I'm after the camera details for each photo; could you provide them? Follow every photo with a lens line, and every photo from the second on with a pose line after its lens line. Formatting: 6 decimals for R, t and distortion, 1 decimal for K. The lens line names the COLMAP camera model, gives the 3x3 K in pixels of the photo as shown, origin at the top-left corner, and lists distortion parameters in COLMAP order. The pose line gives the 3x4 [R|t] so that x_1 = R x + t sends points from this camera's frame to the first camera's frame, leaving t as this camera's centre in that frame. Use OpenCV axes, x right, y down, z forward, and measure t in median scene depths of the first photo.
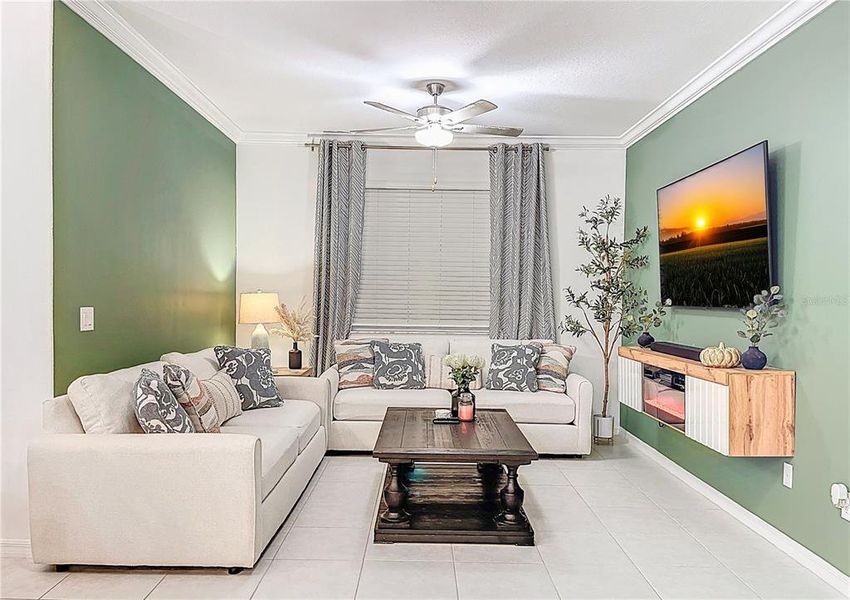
lens RADIAL K [[653.5, 0, 422.2], [0, 653.5, 311.4], [0, 0, 1]] dist [0.005894, 0.000151]
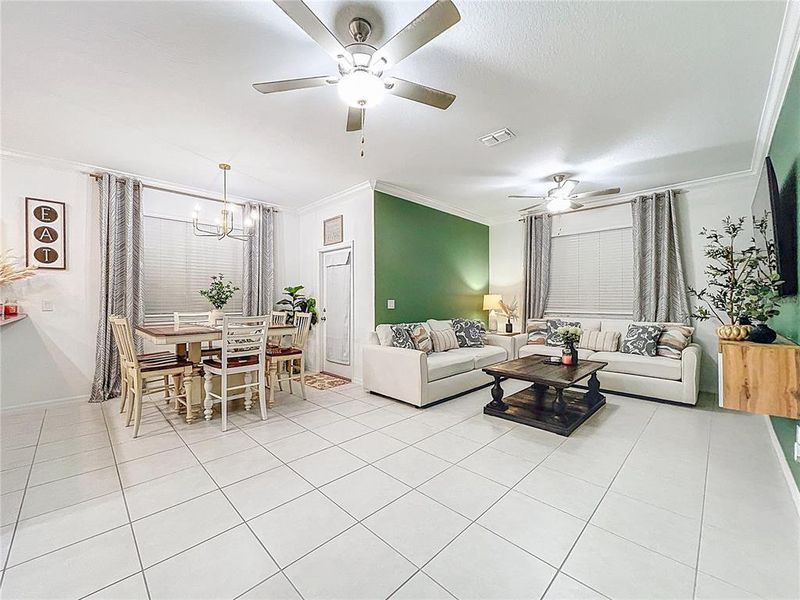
lens RADIAL K [[327.2, 0, 397.6], [0, 327.2, 303.0], [0, 0, 1]] dist [-0.003850, 0.000143]
pose [[0.700091, -0.007034, -0.714019, 0.294287], [-0.009832, 0.999762, -0.019490, 0.020435], [0.713986, 0.020665, 0.699855, 0.052382]]
